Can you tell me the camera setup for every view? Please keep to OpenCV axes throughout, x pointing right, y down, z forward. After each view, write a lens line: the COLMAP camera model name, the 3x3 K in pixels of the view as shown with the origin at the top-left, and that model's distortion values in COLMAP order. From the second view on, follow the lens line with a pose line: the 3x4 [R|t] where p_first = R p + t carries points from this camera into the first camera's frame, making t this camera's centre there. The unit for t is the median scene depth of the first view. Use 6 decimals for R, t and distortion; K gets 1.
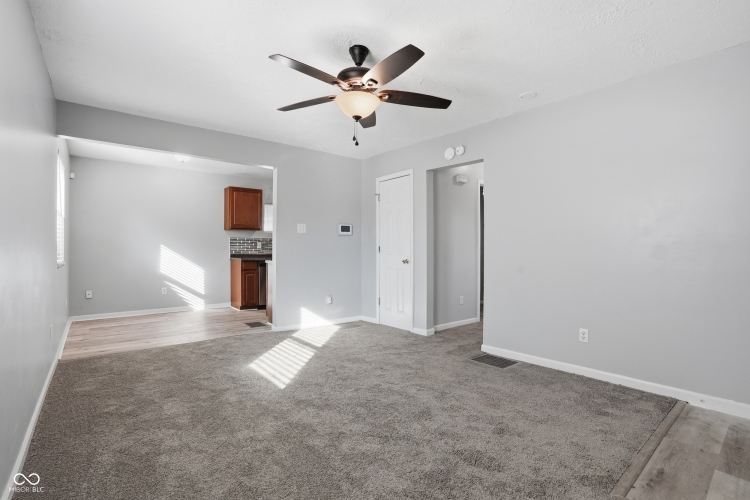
lens RADIAL K [[348.1, 0, 373.8], [0, 348.1, 248.7], [0, 0, 1]] dist [-0.062179, 0.021772]
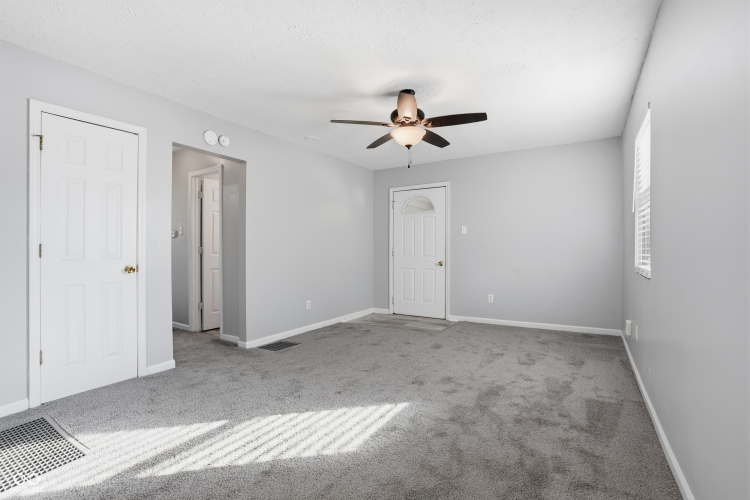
lens RADIAL K [[348.1, 0, 369.3], [0, 348.1, 251.2], [0, 0, 1]] dist [-0.062179, 0.021772]
pose [[-0.291998, -0.009630, 0.956370, -0.913492], [-0.005094, 0.999951, 0.008513, -0.005144], [-0.956405, -0.002386, -0.292033, 1.127564]]
